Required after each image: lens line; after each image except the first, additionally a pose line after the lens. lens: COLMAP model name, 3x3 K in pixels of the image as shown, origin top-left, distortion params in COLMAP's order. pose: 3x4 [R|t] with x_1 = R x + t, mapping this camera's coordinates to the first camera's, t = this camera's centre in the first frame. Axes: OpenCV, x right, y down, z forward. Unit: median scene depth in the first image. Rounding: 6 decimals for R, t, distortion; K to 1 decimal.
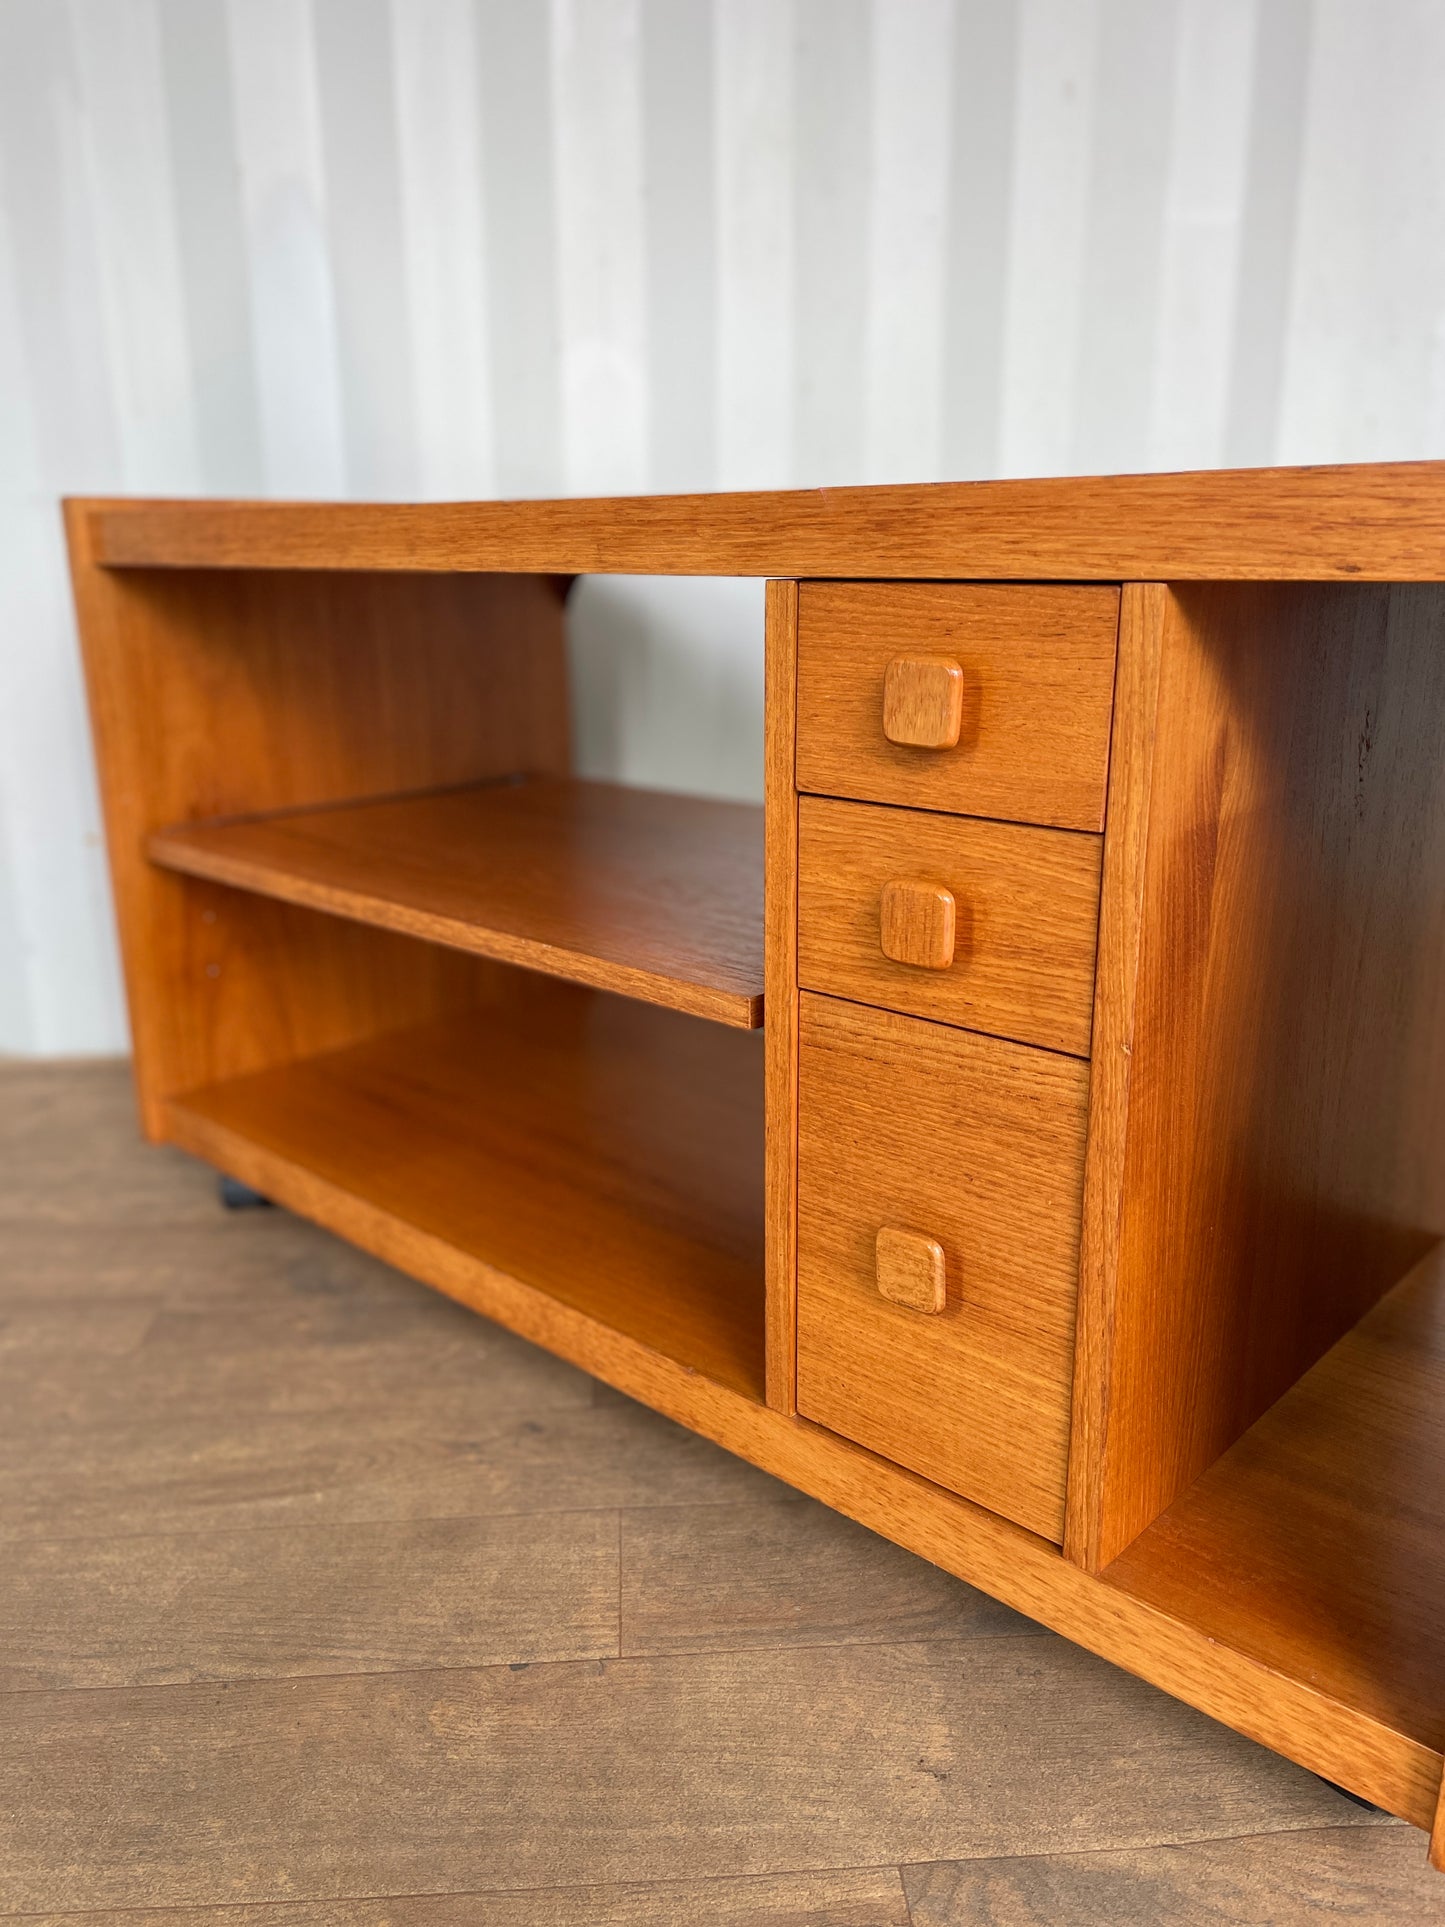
lens RADIAL K [[1460.3, 0, 728.4], [0, 1460.3, 951.4], [0, 0, 1]] dist [0.090643, -0.122372]
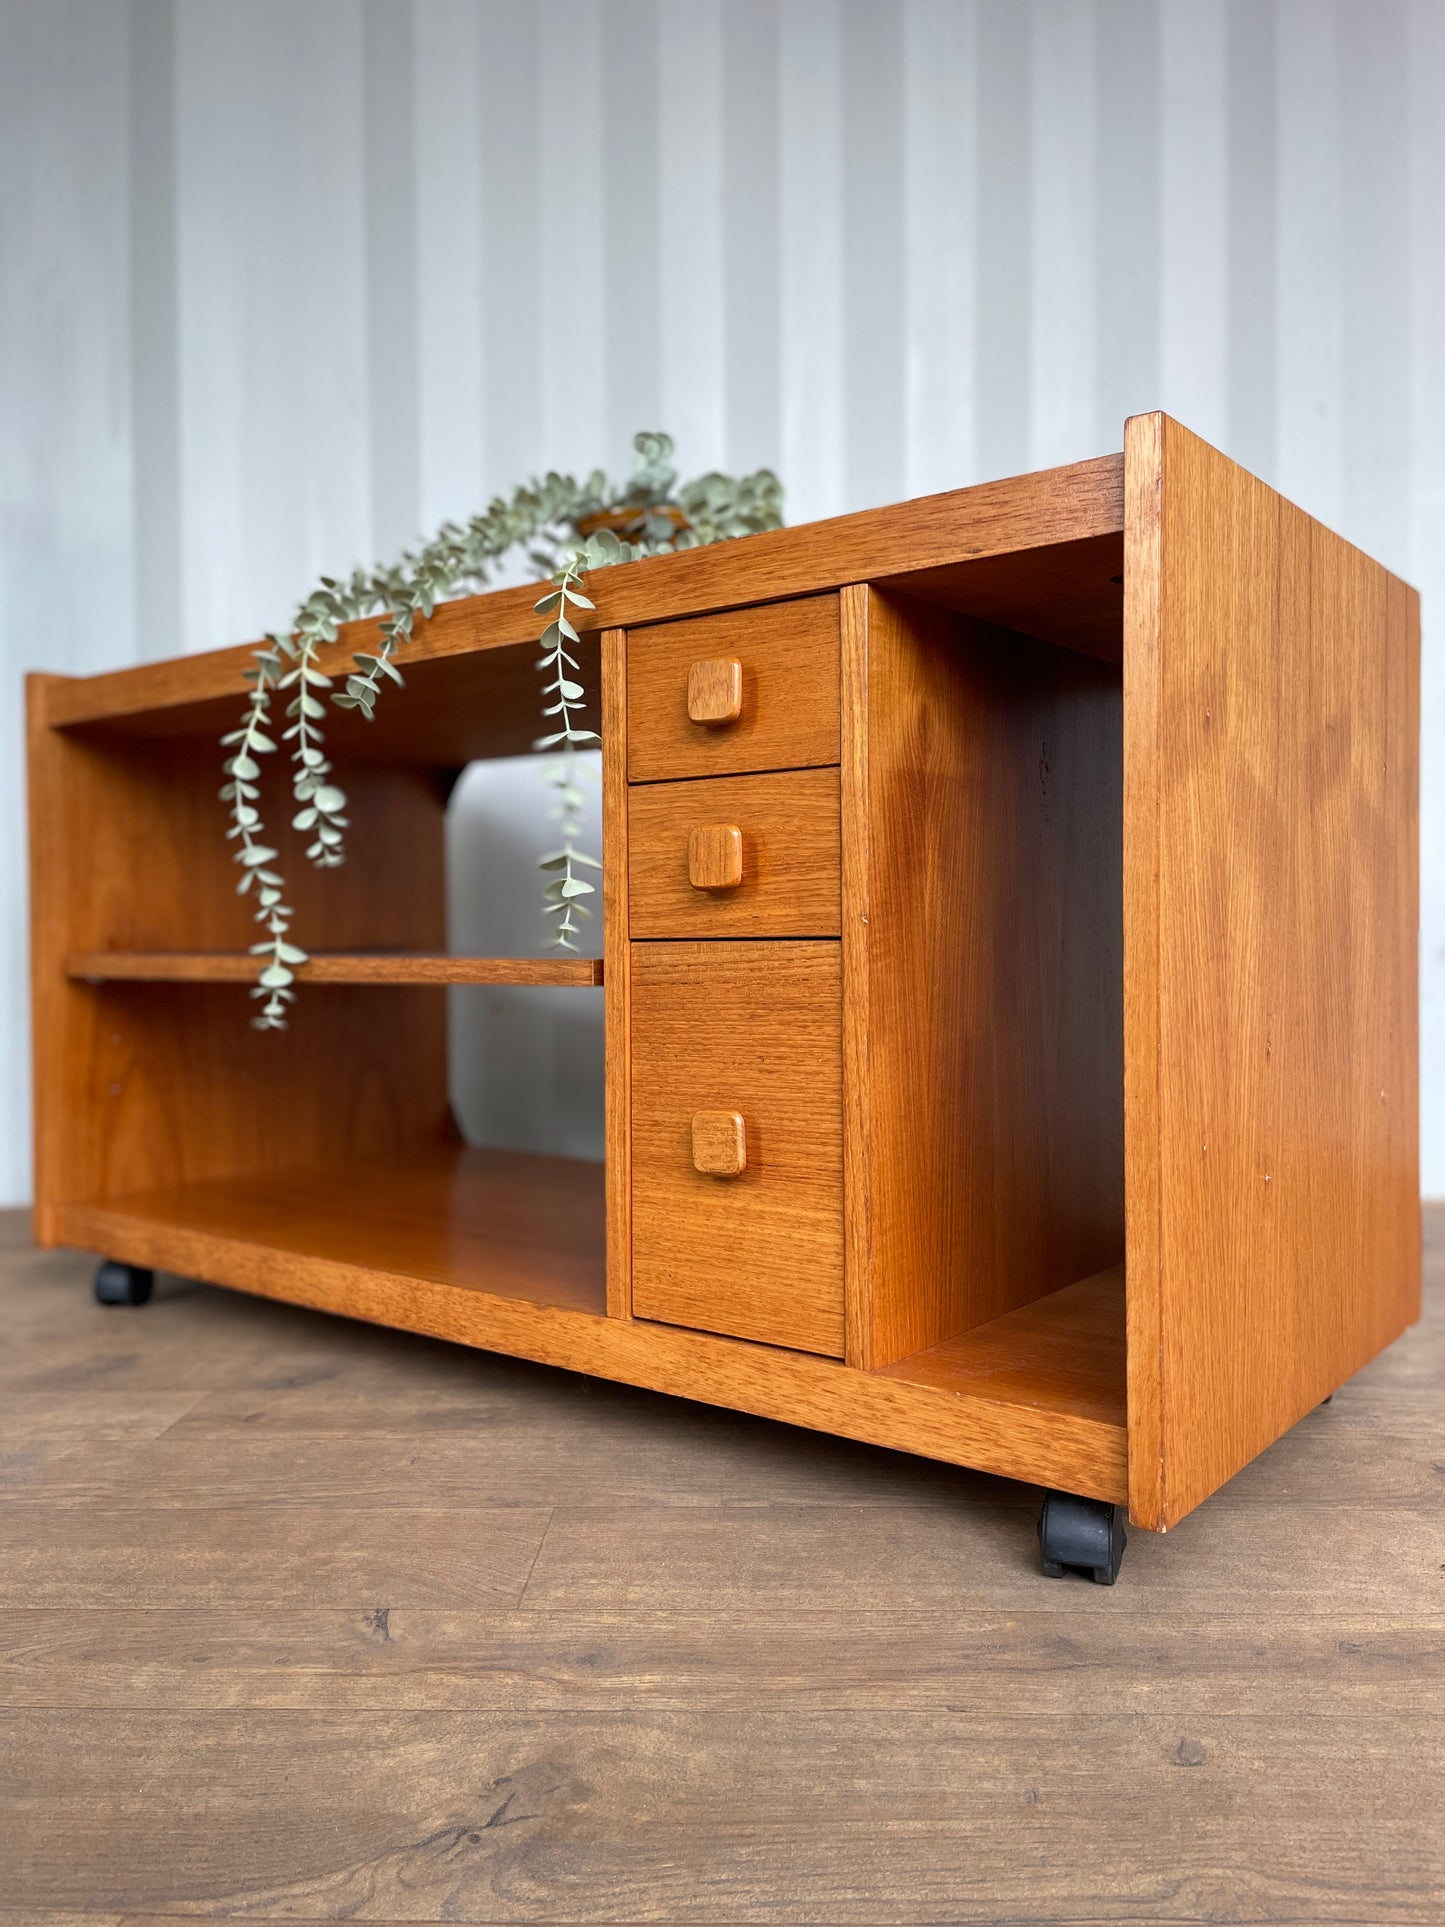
lens RADIAL K [[1456.7, 0, 731.3], [0, 1456.7, 953.1], [0, 0, 1]] dist [0.111415, -0.171878]
pose [[0.996205, -0.001388, 0.087027, 0.027816], [0.023649, 0.966571, -0.255307, 0.397778], [-0.083764, 0.256396, 0.962936, -0.252998]]
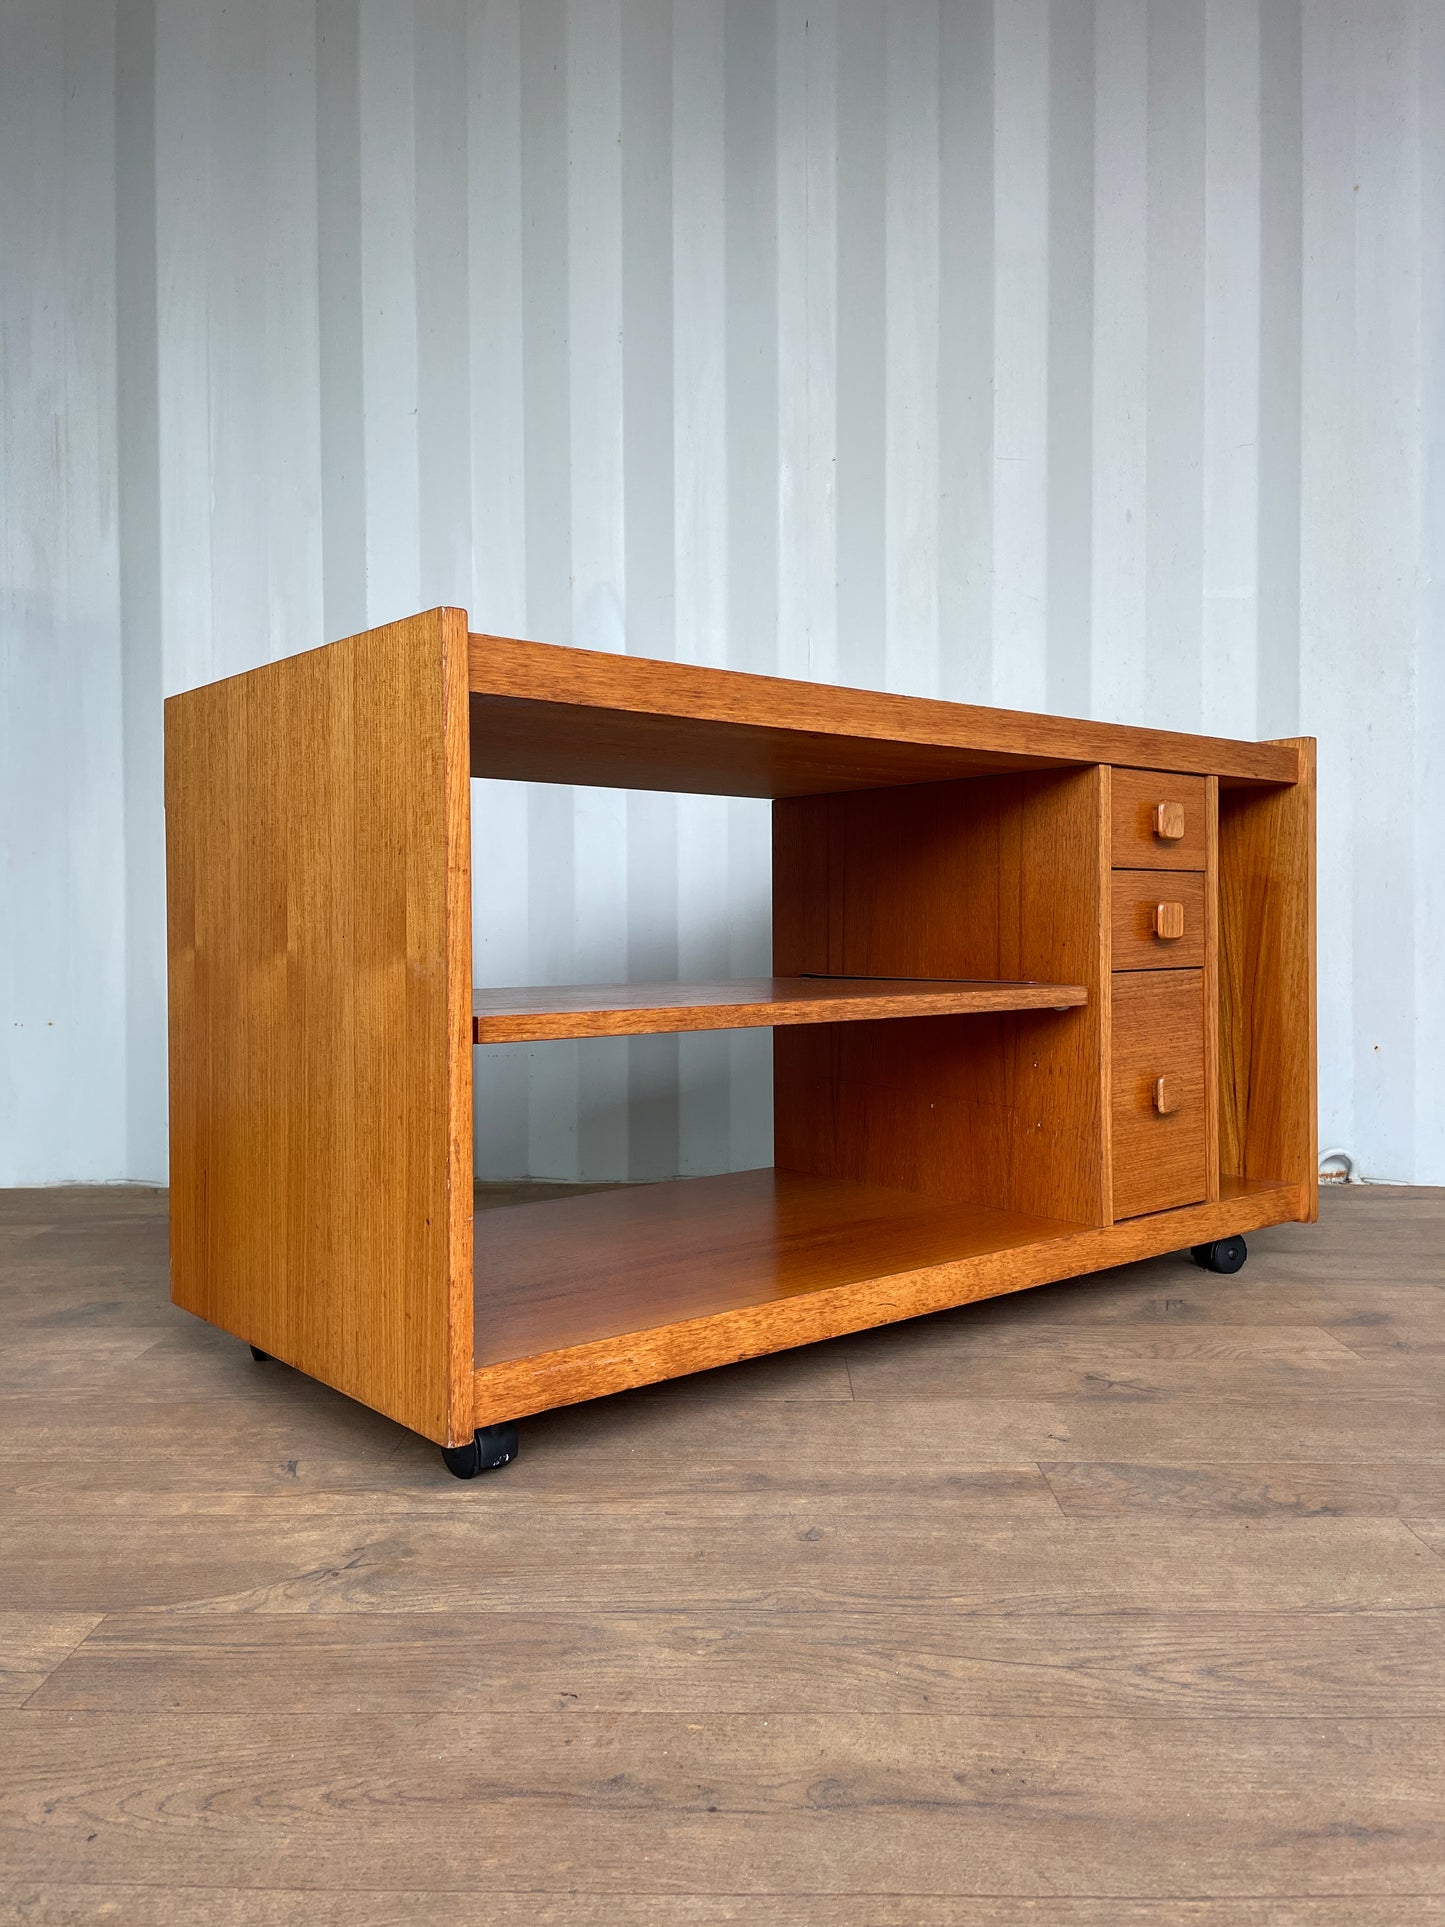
lens RADIAL K [[1459.3, 0, 717.5], [0, 1459.3, 937.5], [0, 0, 1]] dist [0.092166, -0.128018]
pose [[0.123914, -0.001378, 0.992292, -2.111429], [0.271958, 0.961756, -0.032626, -0.104273], [-0.954298, 0.273904, 0.119549, 1.366335]]
